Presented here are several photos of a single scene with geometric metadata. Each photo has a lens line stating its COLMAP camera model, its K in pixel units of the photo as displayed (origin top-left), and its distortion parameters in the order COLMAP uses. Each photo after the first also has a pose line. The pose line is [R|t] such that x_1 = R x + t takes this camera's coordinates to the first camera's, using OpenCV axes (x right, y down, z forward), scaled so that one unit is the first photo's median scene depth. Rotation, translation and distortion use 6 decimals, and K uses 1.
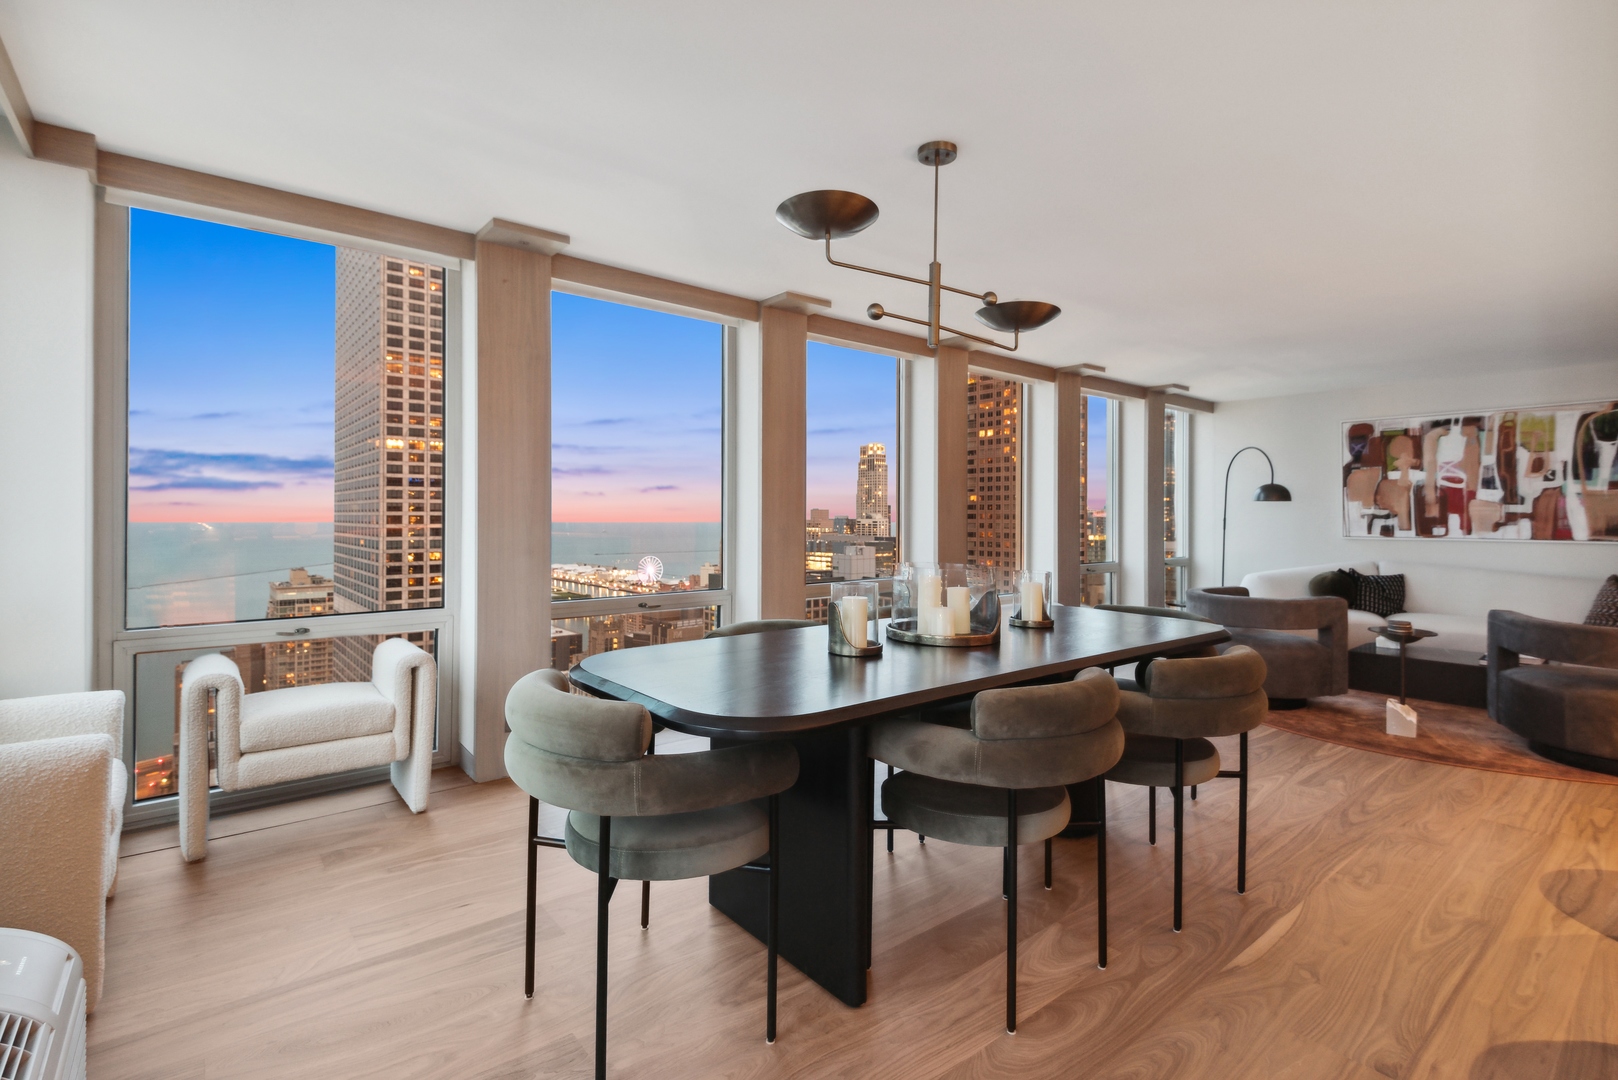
lens RADIAL K [[767.5, 0, 805.9], [0, 767.5, 517.7], [0, 0, 1]] dist [0.000174, 0.000079]
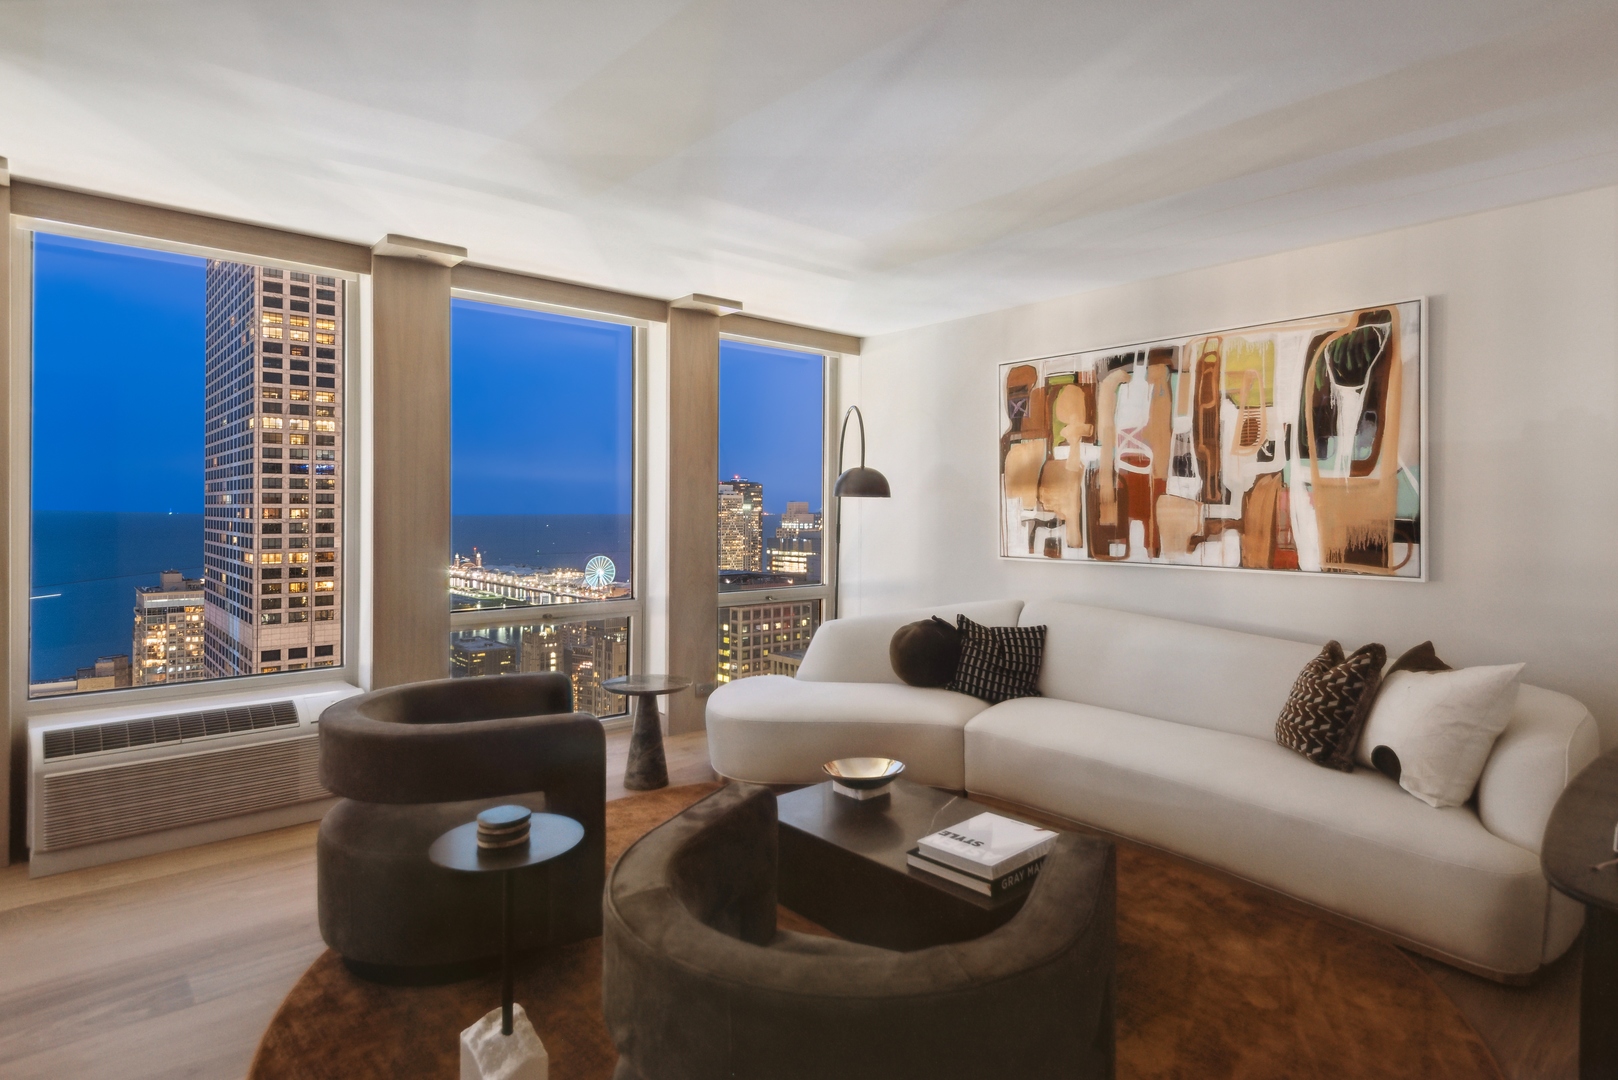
lens RADIAL K [[893.0, 0, 779.0], [0, 893.0, 518.1], [0, 0, 1]] dist [0.047898, -0.035958]
pose [[0.999991, 0.001666, -0.003895, 0.572519], [-0.001637, 0.999971, 0.007498, -0.010755], [0.003908, -0.007492, 0.999964, 0.327306]]
